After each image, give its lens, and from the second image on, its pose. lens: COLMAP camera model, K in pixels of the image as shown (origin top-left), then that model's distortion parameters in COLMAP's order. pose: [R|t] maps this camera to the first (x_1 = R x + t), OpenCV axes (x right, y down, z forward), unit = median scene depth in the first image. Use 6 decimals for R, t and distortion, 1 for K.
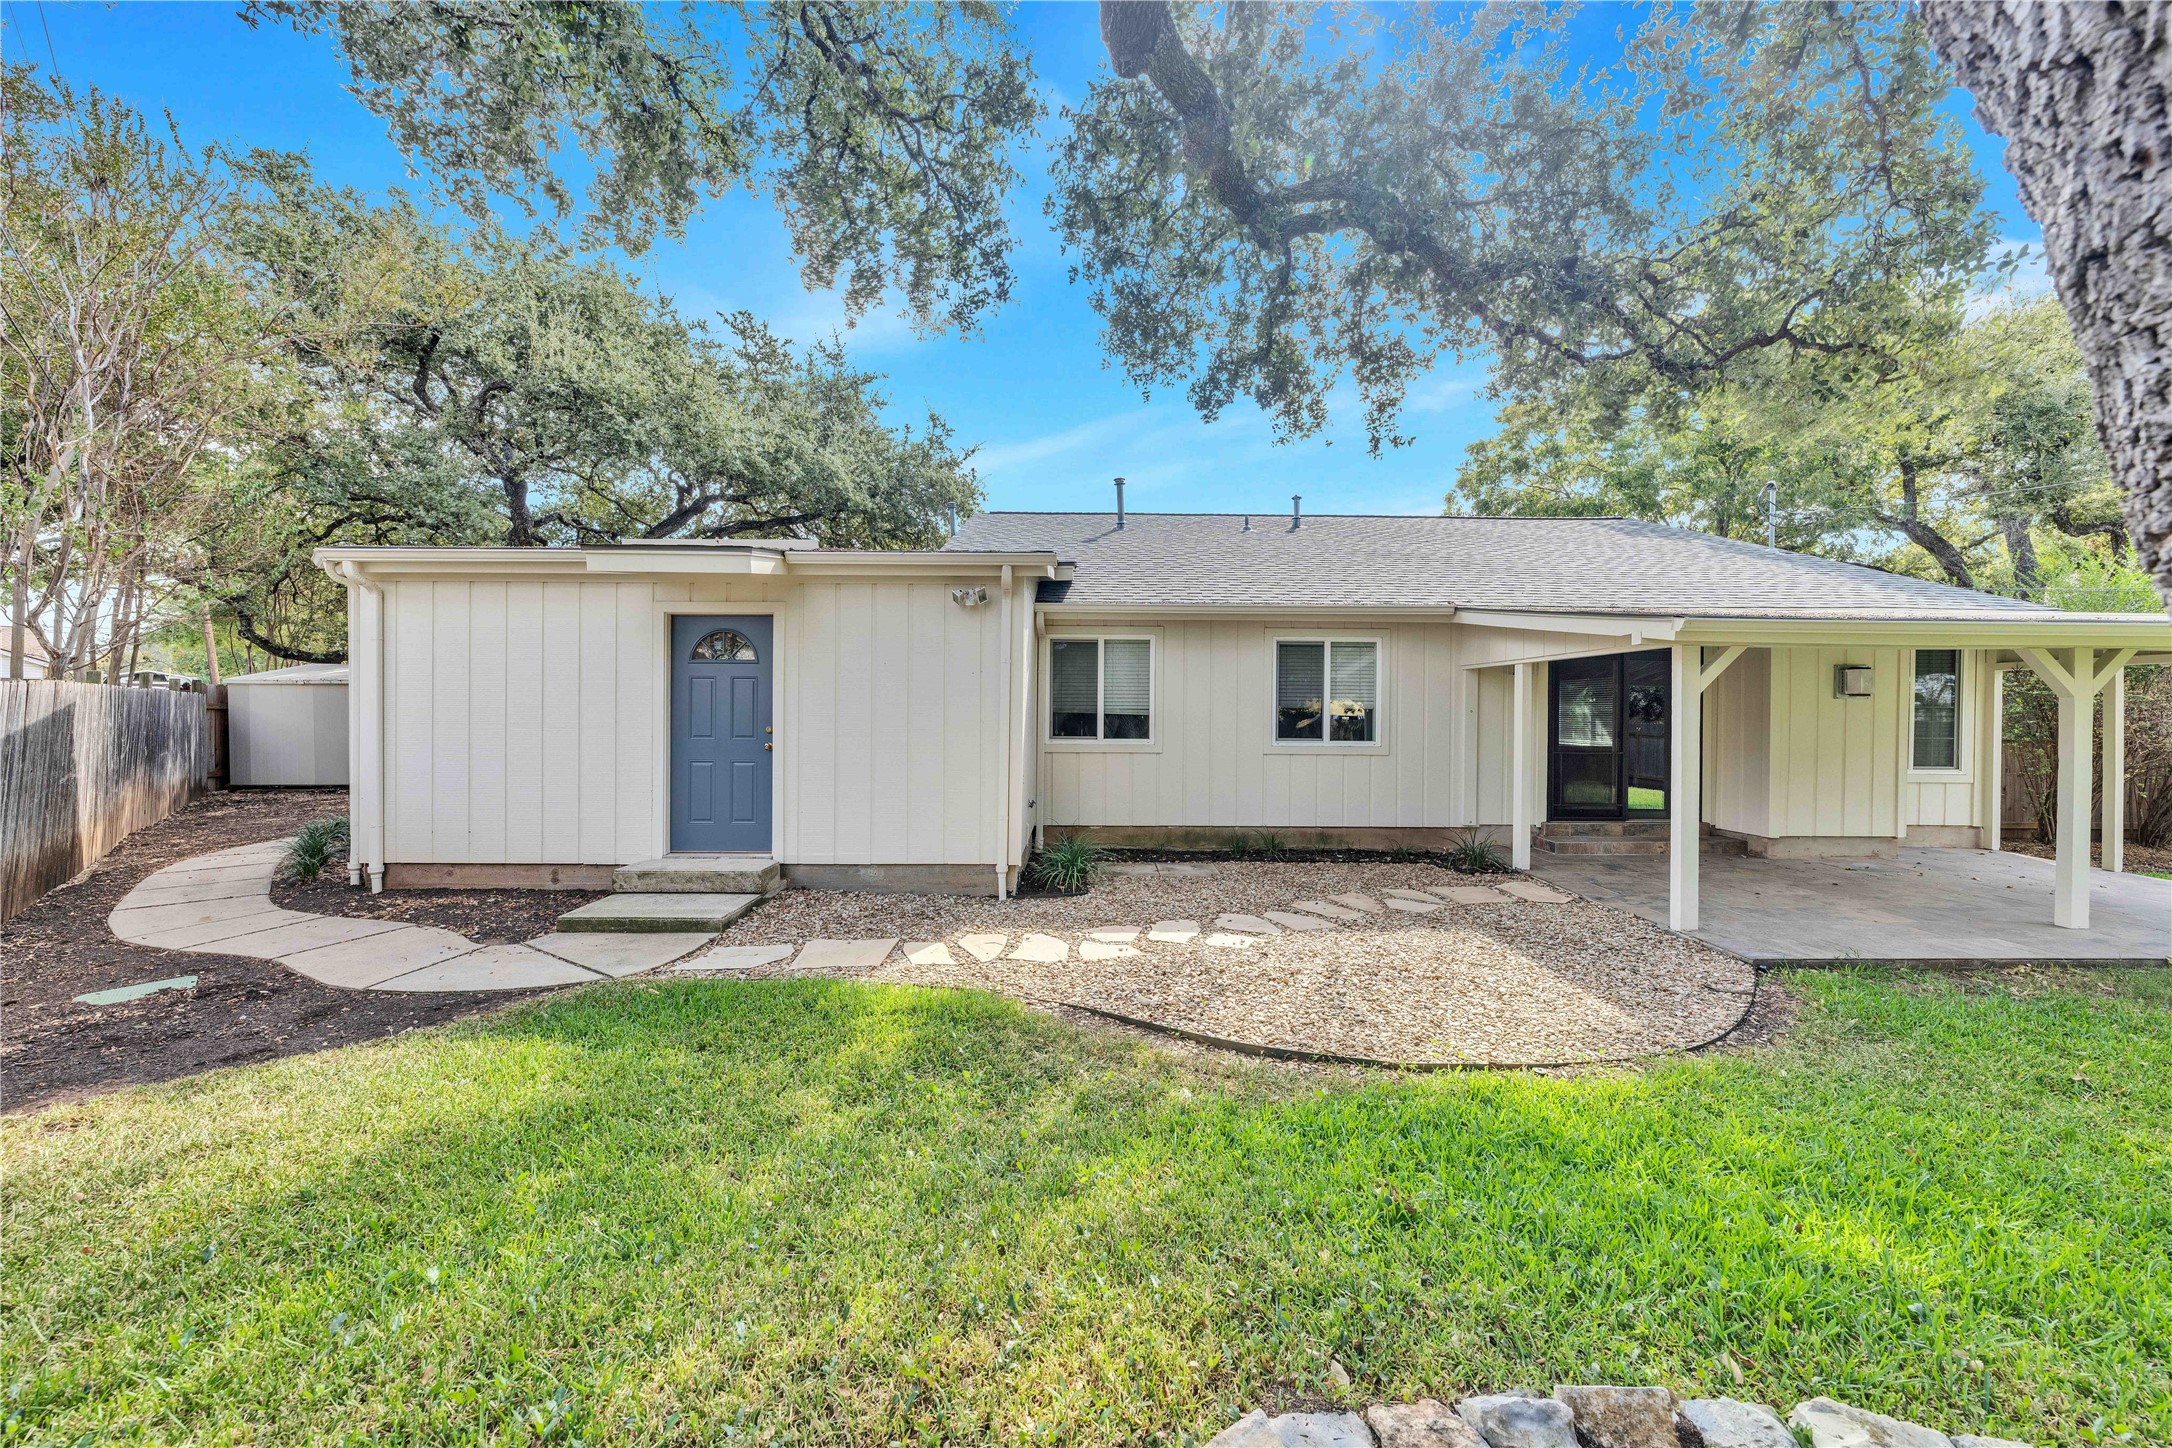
lens RADIAL K [[782.1, 0, 1103.1], [0, 782.1, 716.1], [0, 0, 1]] dist [-0.000912, 0.000283]
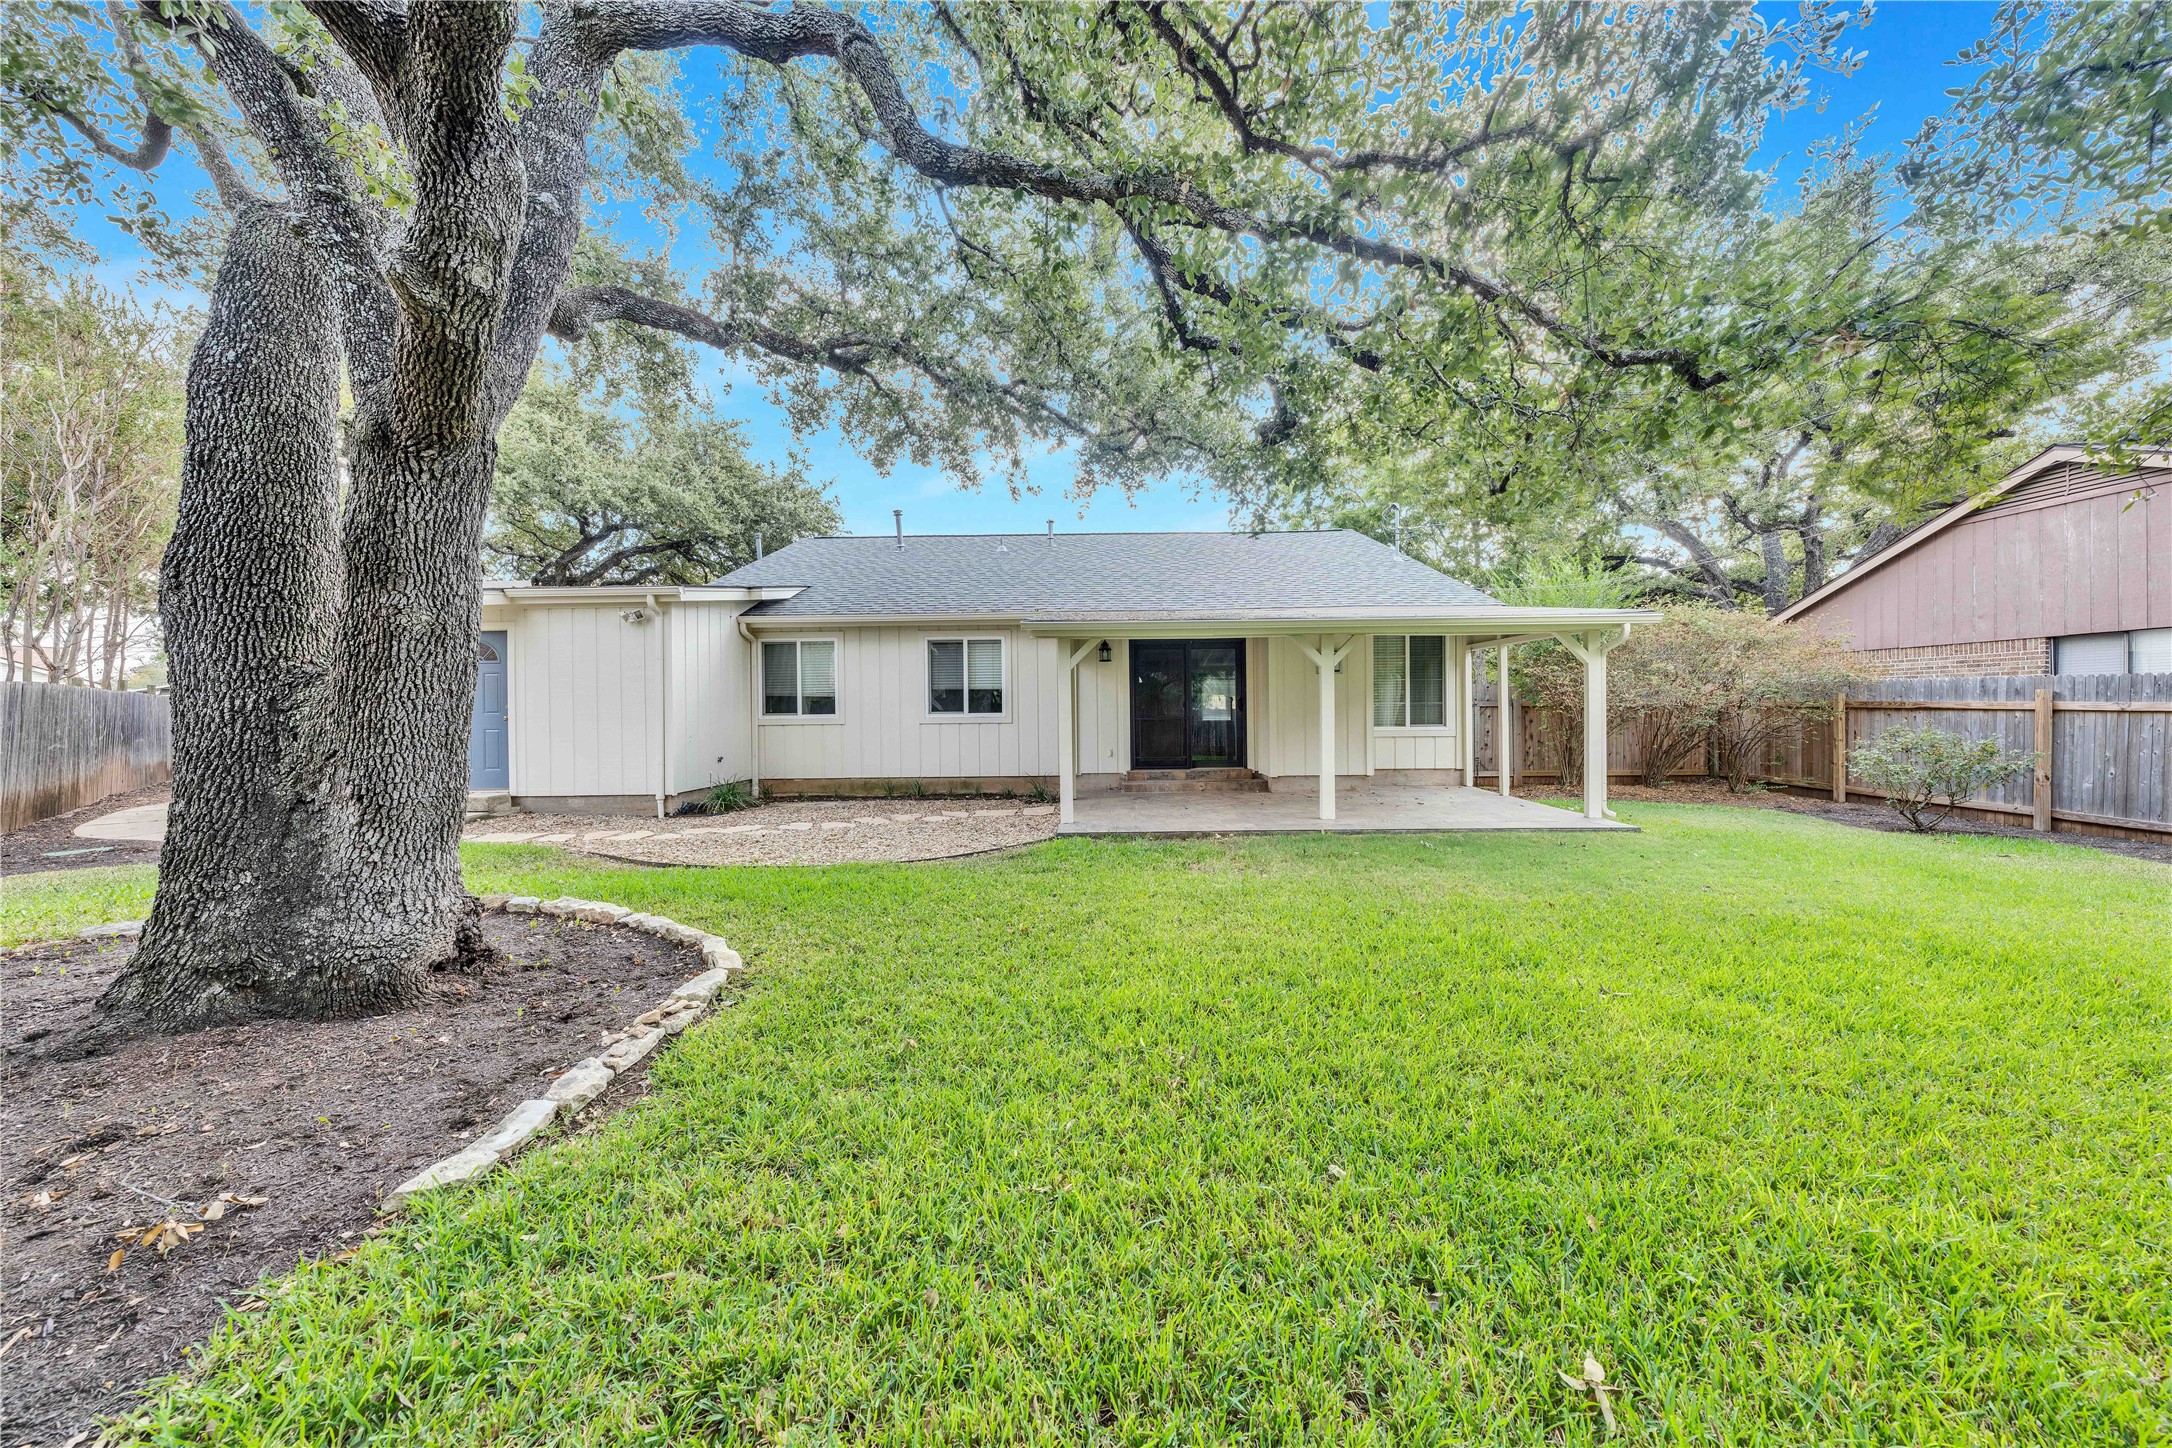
lens RADIAL K [[782.1, 0, 1079.0], [0, 782.1, 712.5], [0, 0, 1]] dist [-0.000912, 0.000283]
pose [[0.999496, -0.017932, -0.026181, 0.515134], [0.017752, 0.999817, -0.007091, 0.042762], [0.026303, 0.006623, 0.999632, -0.339896]]
